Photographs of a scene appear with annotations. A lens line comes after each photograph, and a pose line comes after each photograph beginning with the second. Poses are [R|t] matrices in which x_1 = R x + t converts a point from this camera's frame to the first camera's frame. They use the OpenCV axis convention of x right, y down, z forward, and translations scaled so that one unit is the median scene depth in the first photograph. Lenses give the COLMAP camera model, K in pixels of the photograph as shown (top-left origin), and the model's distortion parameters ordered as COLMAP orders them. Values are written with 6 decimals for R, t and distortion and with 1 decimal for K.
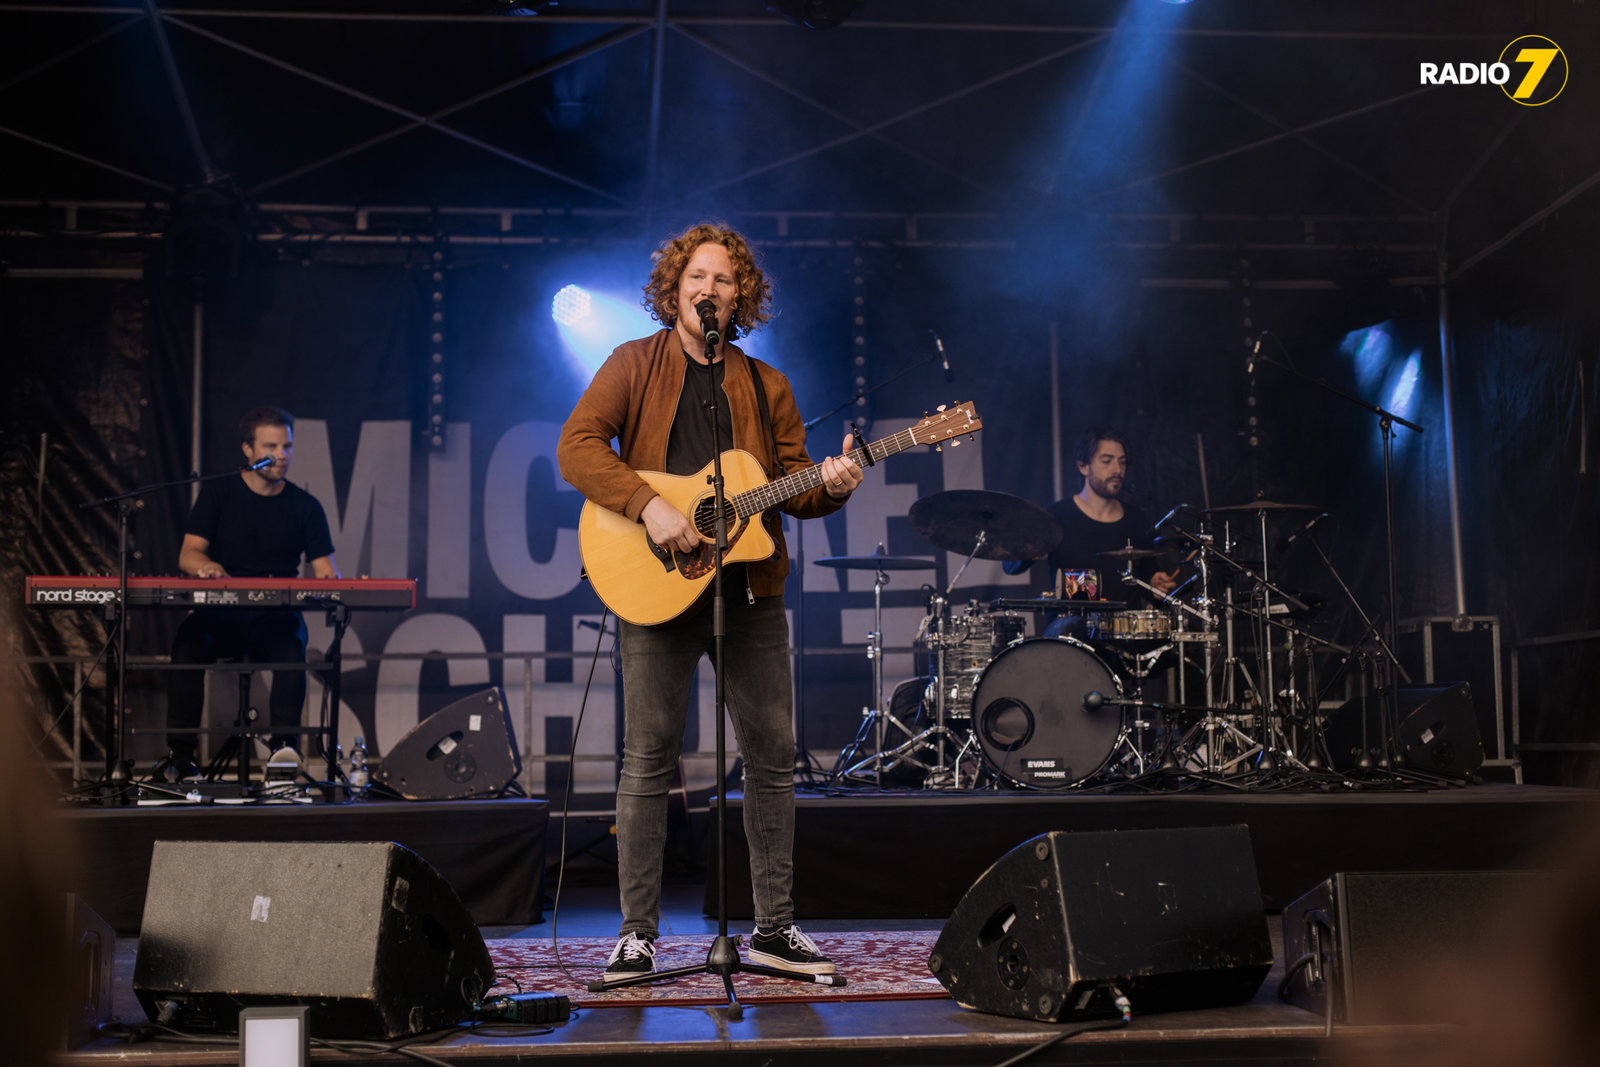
lens RADIAL K [[2296.1, 0, 838.0], [0, 2296.1, 532.3], [0, 0, 1]] dist [-0.003075, 0.031422]
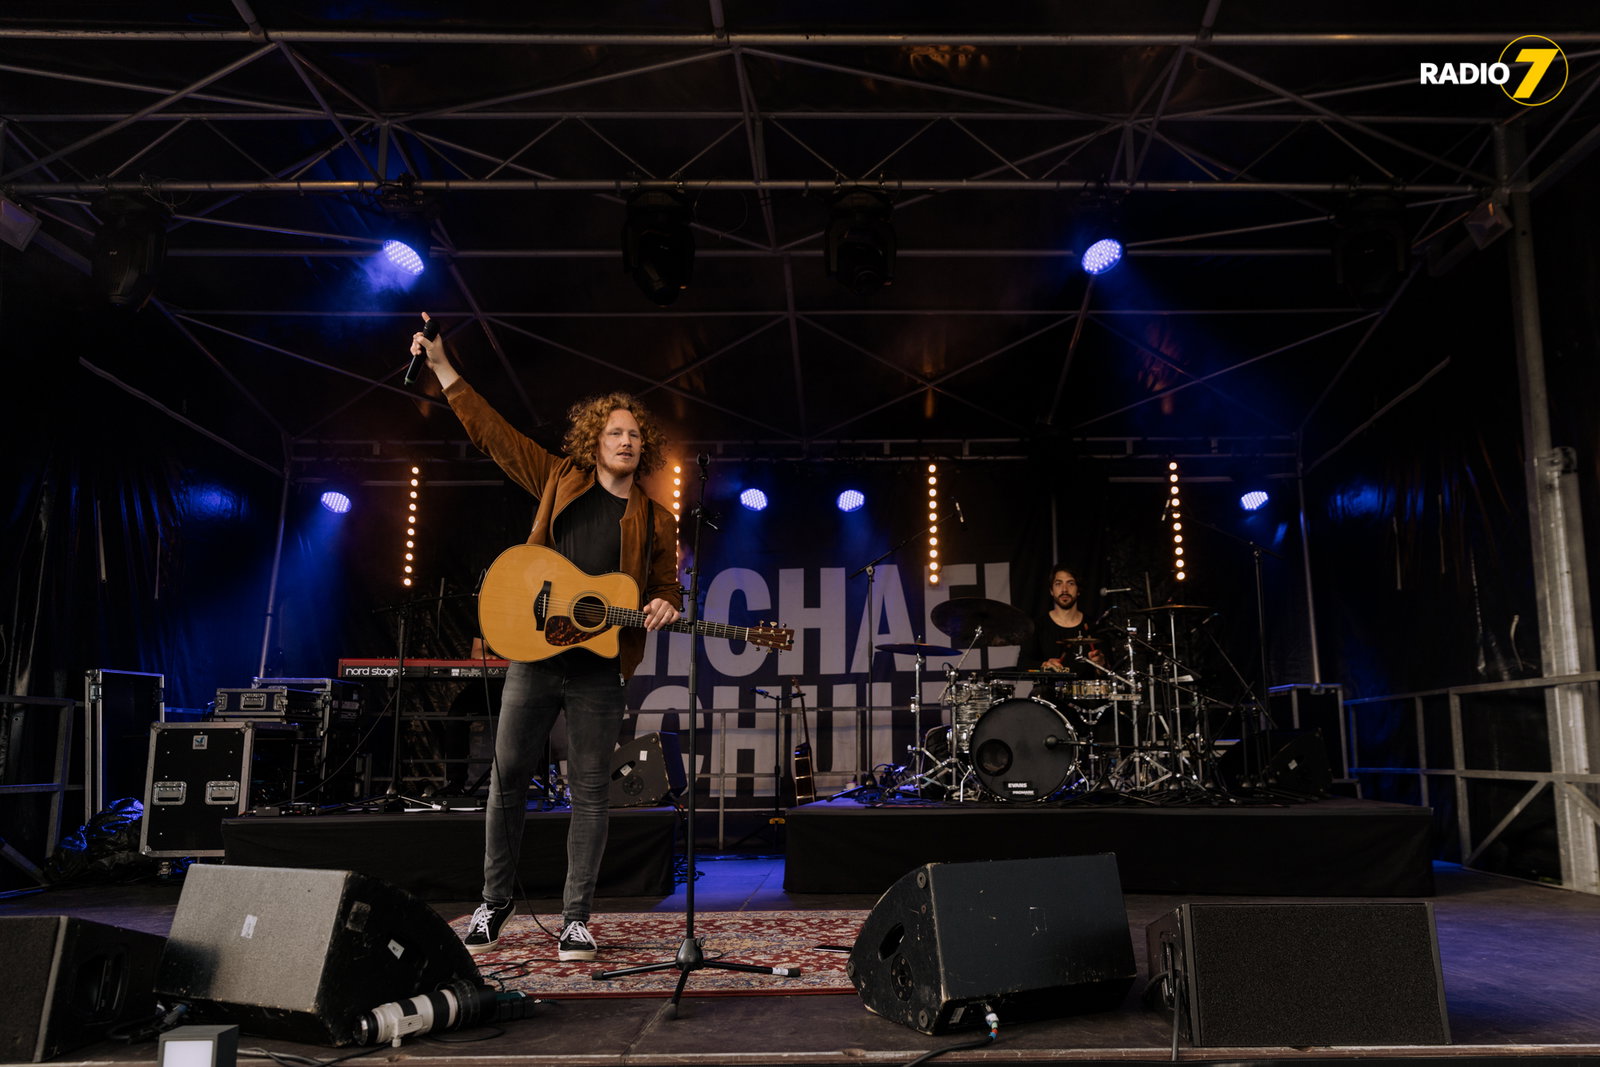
lens RADIAL K [[1310.1, 0, 832.6], [0, 1310.1, 557.2], [0, 0, 1]] dist [0.000373, 0.010122]
pose [[0.995821, -0.011868, -0.090548, 0.046212], [0.006120, 0.997964, -0.063485, 0.008181], [0.091117, 0.062666, 0.993867, 0.145977]]
